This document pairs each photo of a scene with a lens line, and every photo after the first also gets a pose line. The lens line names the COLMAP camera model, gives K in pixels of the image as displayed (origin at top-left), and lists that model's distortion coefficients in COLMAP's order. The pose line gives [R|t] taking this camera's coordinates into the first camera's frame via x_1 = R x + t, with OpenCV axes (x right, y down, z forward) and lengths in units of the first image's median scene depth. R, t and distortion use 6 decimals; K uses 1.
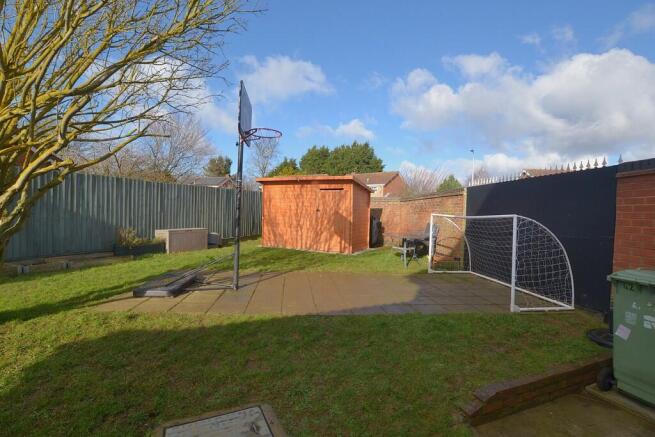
lens RADIAL K [[309.8, 0, 327.5], [0, 309.8, 218.5], [0, 0, 1]] dist [-0.001461, 0.000069]
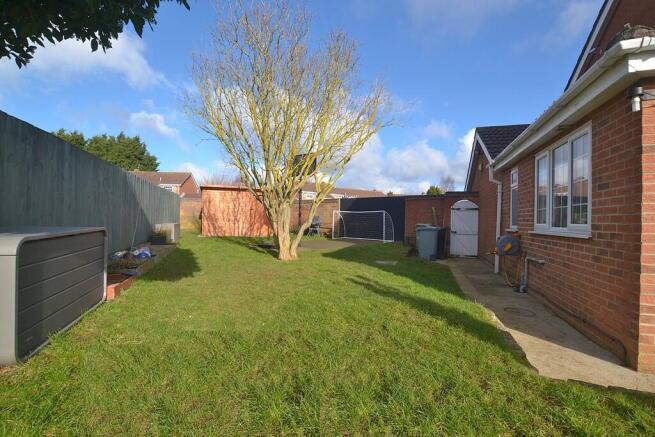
lens RADIAL K [[291.7, 0, 327.5], [0, 291.7, 218.5], [0, 0, 1]] dist [0.000345, 0.000563]
pose [[0.710766, -0.020557, 0.703128, -0.721515], [0.016597, 0.999785, 0.012453, 0.007295], [-0.703232, 0.002819, 0.710954, -0.252840]]
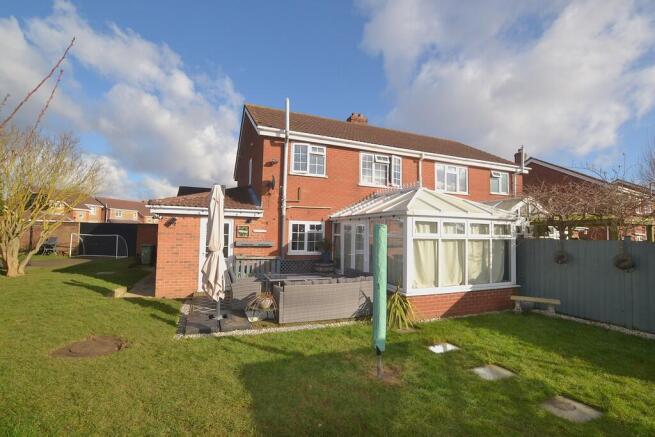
lens RADIAL K [[291.7, 0, 327.5], [0, 291.7, 218.5], [0, 0, 1]] dist [0.000345, 0.000563]
pose [[0.103867, 0.011869, 0.994520, -1.213954], [-0.009277, 0.999897, -0.010964, -0.089235], [-0.994548, -0.008088, 0.103967, -0.890694]]
